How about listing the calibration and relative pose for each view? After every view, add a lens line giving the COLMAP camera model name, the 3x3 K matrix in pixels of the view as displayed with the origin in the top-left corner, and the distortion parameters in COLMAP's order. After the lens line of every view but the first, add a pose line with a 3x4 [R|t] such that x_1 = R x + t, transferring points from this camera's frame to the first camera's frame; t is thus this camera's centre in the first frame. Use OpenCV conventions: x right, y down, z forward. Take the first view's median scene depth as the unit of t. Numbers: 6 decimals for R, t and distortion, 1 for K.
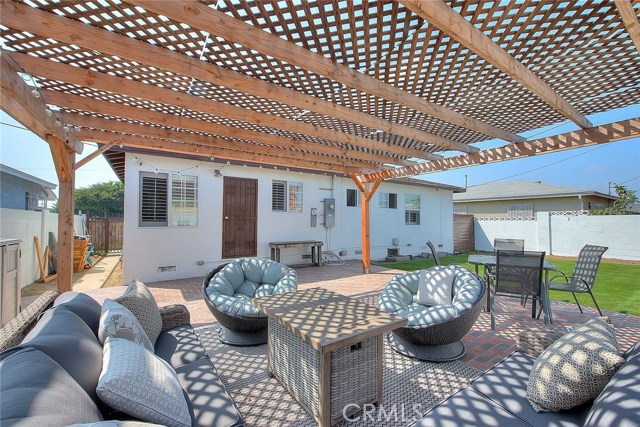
lens RADIAL K [[270.5, 0, 318.4], [0, 270.5, 222.7], [0, 0, 1]] dist [-0.002031, -0.001143]
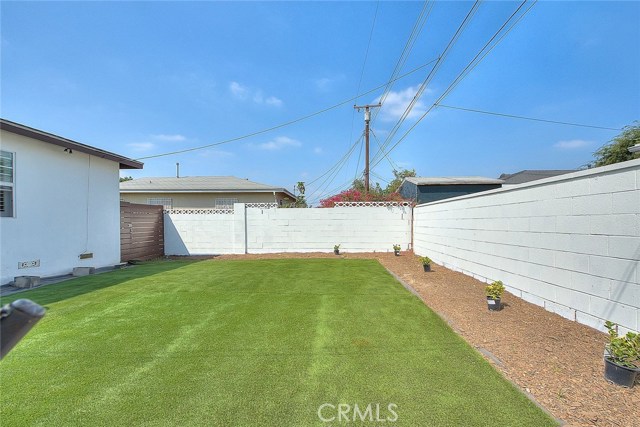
lens RADIAL K [[255.2, 0, 320.8], [0, 255.2, 216.2], [0, 0, 1]] dist [-0.002162, -0.000221]
pose [[0.604320, 0.011407, 0.796660, 0.440913], [0.010657, 0.999692, -0.022399, 0.027821], [-0.796670, 0.022026, 0.604013, 0.394653]]
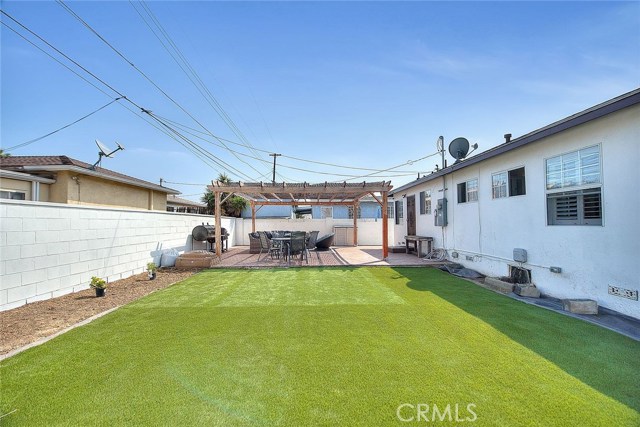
lens RADIAL K [[261.7, 0, 320.0], [0, 261.7, 213.5], [0, 0, 1]] dist [-0.013909, -0.000238]
pose [[-0.521629, -0.030787, -0.852617, 1.108296], [0.007063, 0.999159, -0.040400, 0.004172], [0.853143, -0.027096, -0.520972, 1.087793]]
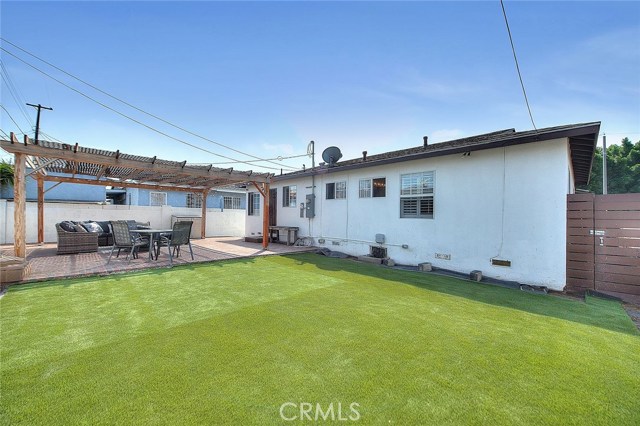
lens RADIAL K [[255.2, 0, 320.8], [0, 255.2, 215.7], [0, 0, 1]] dist [-0.002162, -0.000221]
pose [[0.190791, 0.000069, -0.981631, 1.151551], [-0.015324, 0.999878, -0.002909, 0.009161], [0.981511, 0.015598, 0.190769, 0.802448]]
